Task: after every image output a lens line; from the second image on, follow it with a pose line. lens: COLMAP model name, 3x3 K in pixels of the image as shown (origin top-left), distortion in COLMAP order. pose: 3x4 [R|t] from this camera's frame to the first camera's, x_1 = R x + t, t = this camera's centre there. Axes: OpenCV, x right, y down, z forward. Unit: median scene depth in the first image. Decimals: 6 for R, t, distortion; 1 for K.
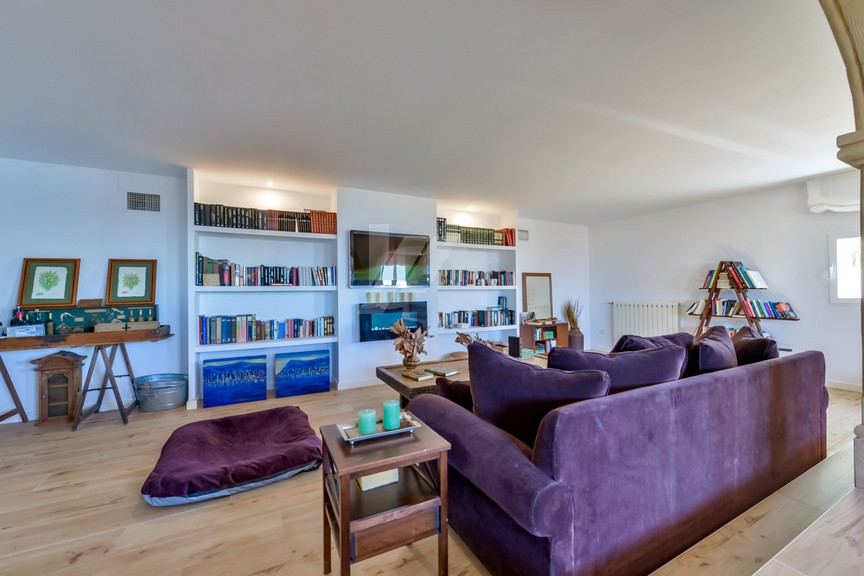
lens RADIAL K [[346.3, 0, 432.5], [0, 346.3, 291.1], [0, 0, 1]] dist [-0.002754, -0.001057]
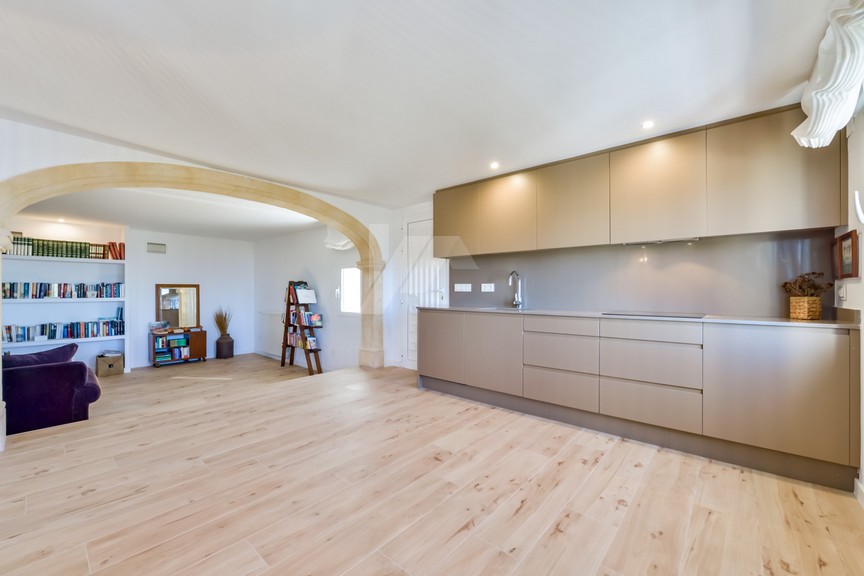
lens RADIAL K [[346.3, 0, 426.3], [0, 346.3, 292.2], [0, 0, 1]] dist [-0.002754, -0.001057]
pose [[0.933273, 0.010990, 0.359000, 0.784551], [-0.013750, 0.999892, 0.005135, -0.054520], [-0.358905, -0.009729, 0.933323, -0.329541]]
